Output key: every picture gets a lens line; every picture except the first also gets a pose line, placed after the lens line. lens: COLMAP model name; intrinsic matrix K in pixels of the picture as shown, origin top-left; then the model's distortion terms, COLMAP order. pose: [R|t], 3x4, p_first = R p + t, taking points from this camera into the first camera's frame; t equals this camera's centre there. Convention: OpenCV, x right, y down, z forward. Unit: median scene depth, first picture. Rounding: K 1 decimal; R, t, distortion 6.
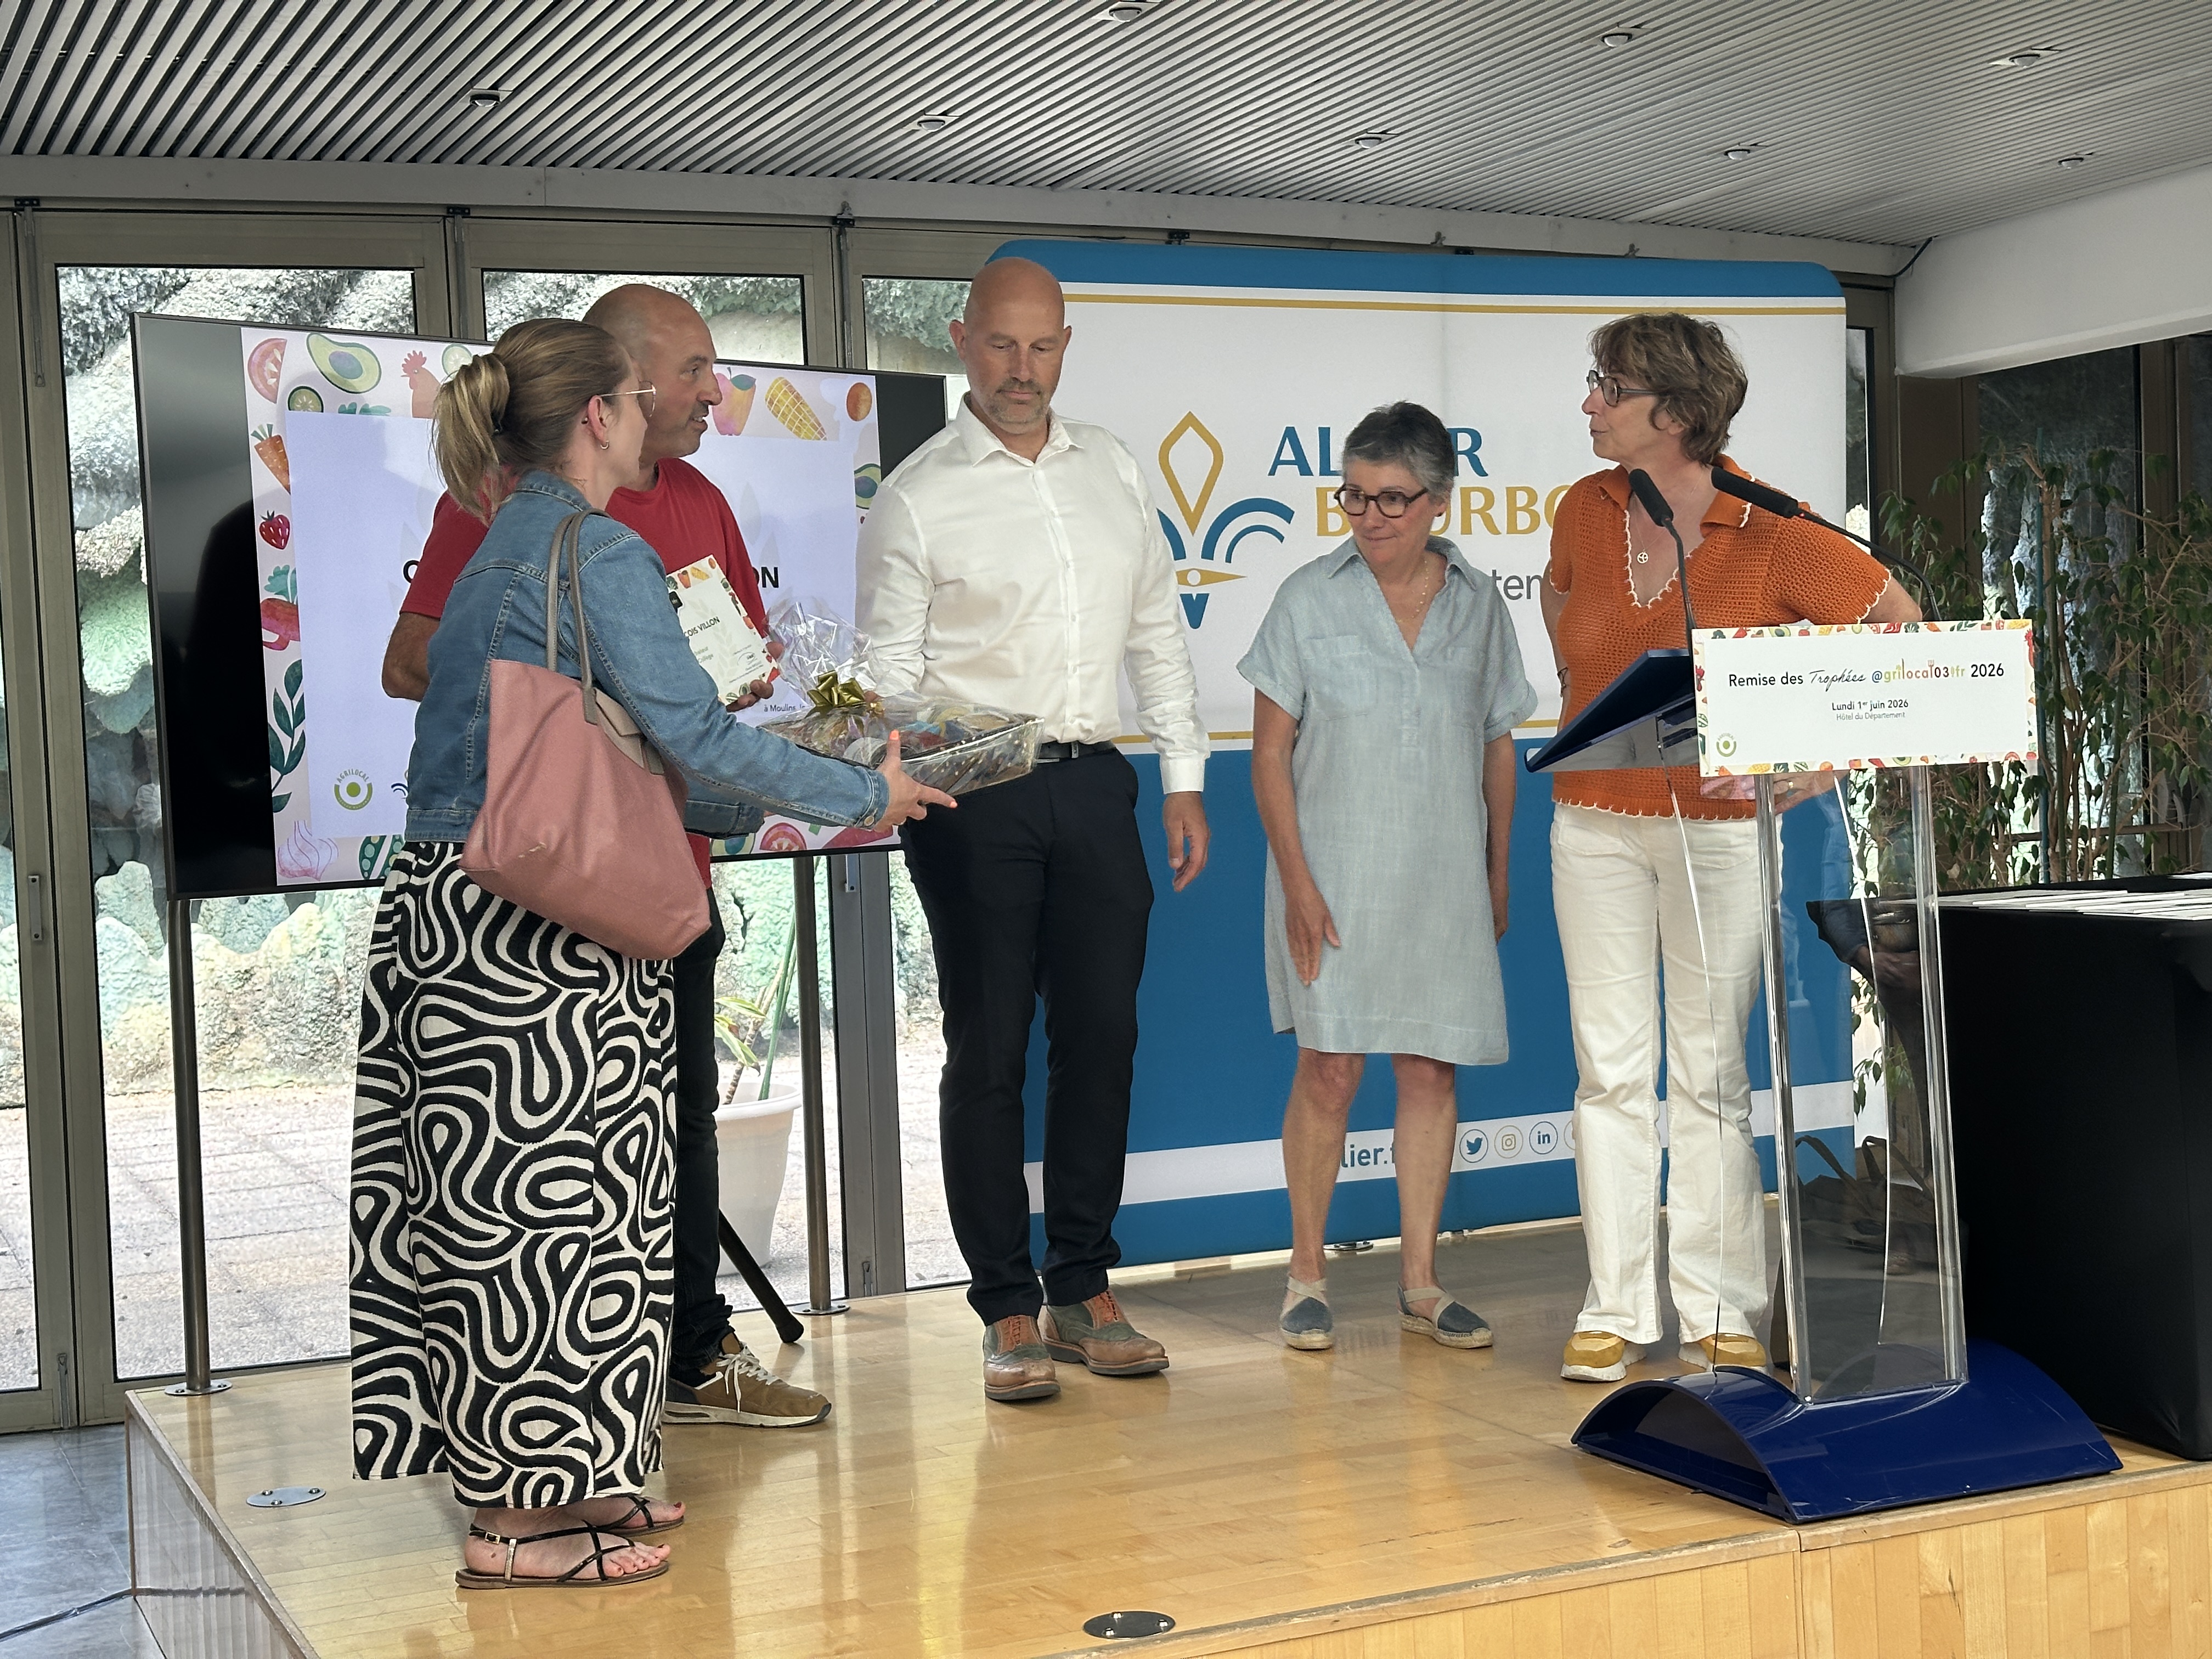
lens RADIAL K [[3028.9, 0, 1124.1], [0, 3028.9, 838.6], [0, 0, 1]] dist [0.172981, -0.160834]
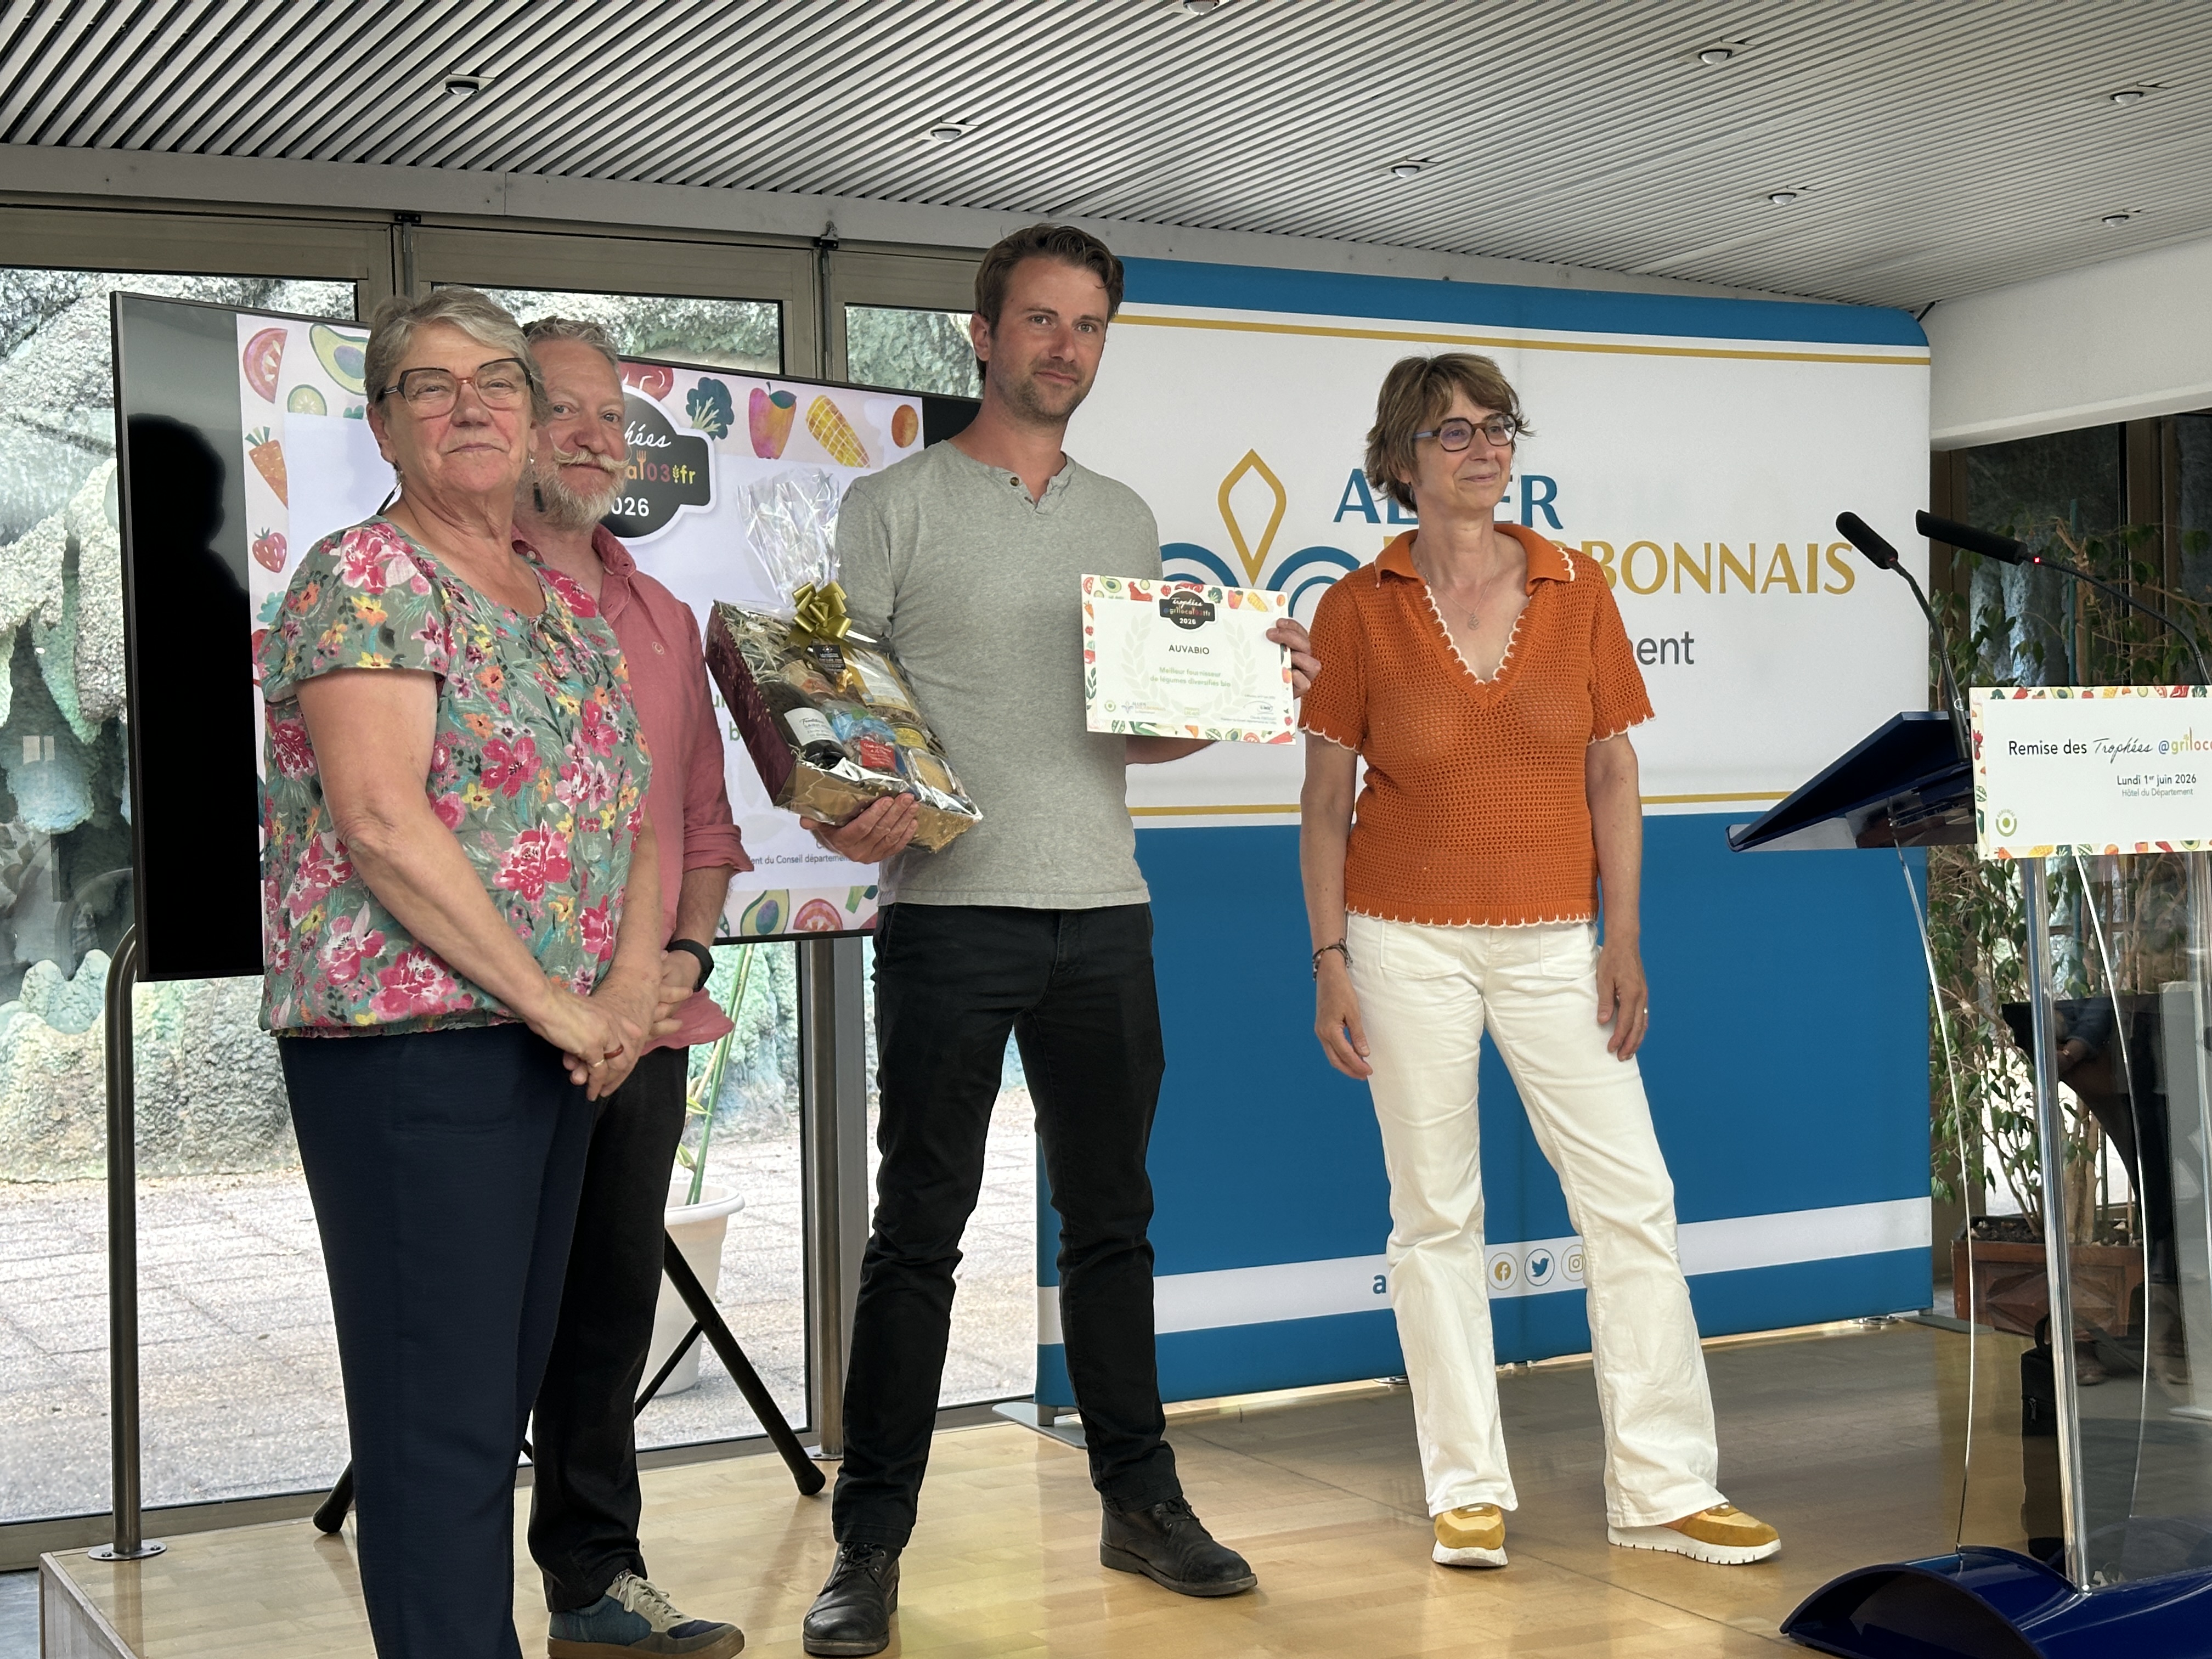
lens RADIAL K [[3040.7, 0, 1113.3], [0, 3040.7, 821.6], [0, 0, 1]] dist [0.187120, -0.308247]
pose [[0.997974, 0.014355, 0.061979, -0.080164], [-0.012316, 0.999374, -0.033157, 0.000649], [-0.062416, 0.032327, 0.997527, 0.111419]]
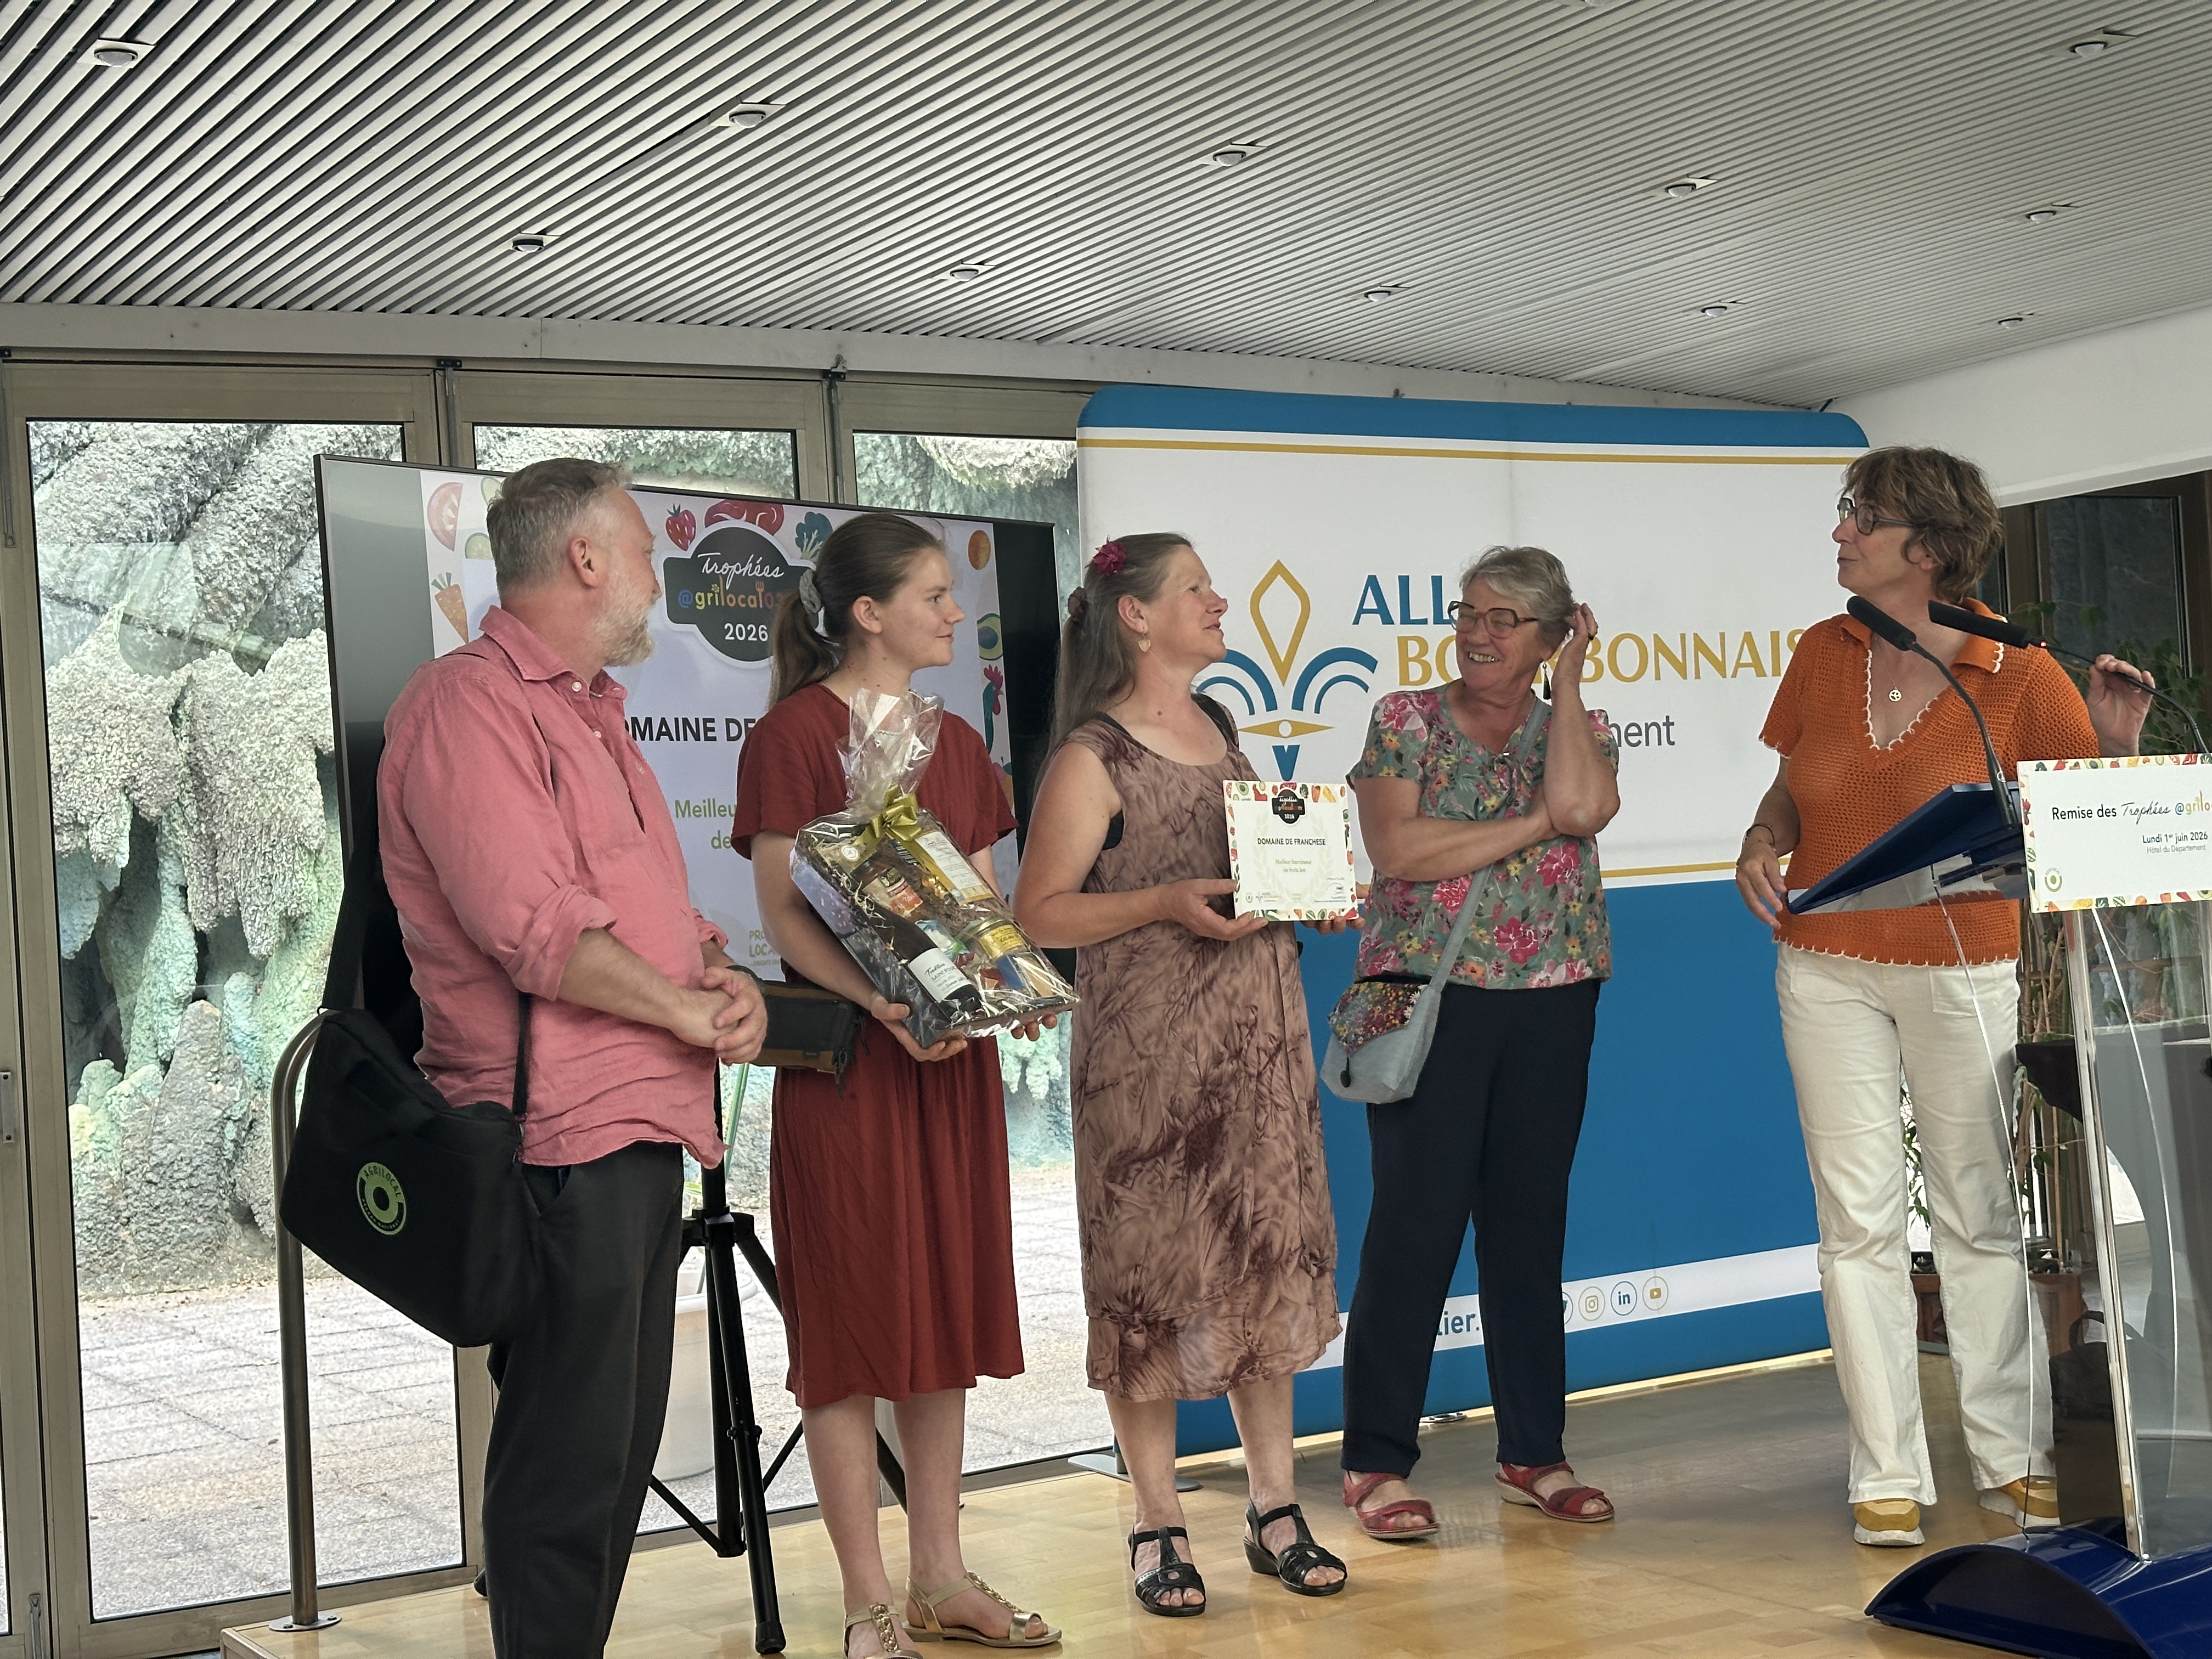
lens RADIAL K [[3032.2, 0, 1114.5], [0, 3032.2, 850.4], [0, 0, 1]] dist [0.192110, -0.296653]
pose [[0.992731, -0.017683, 0.119048, -0.161225], [0.024147, 0.998299, -0.053075, 0.003583], [-0.117907, 0.055564, 0.991469, 0.046126]]
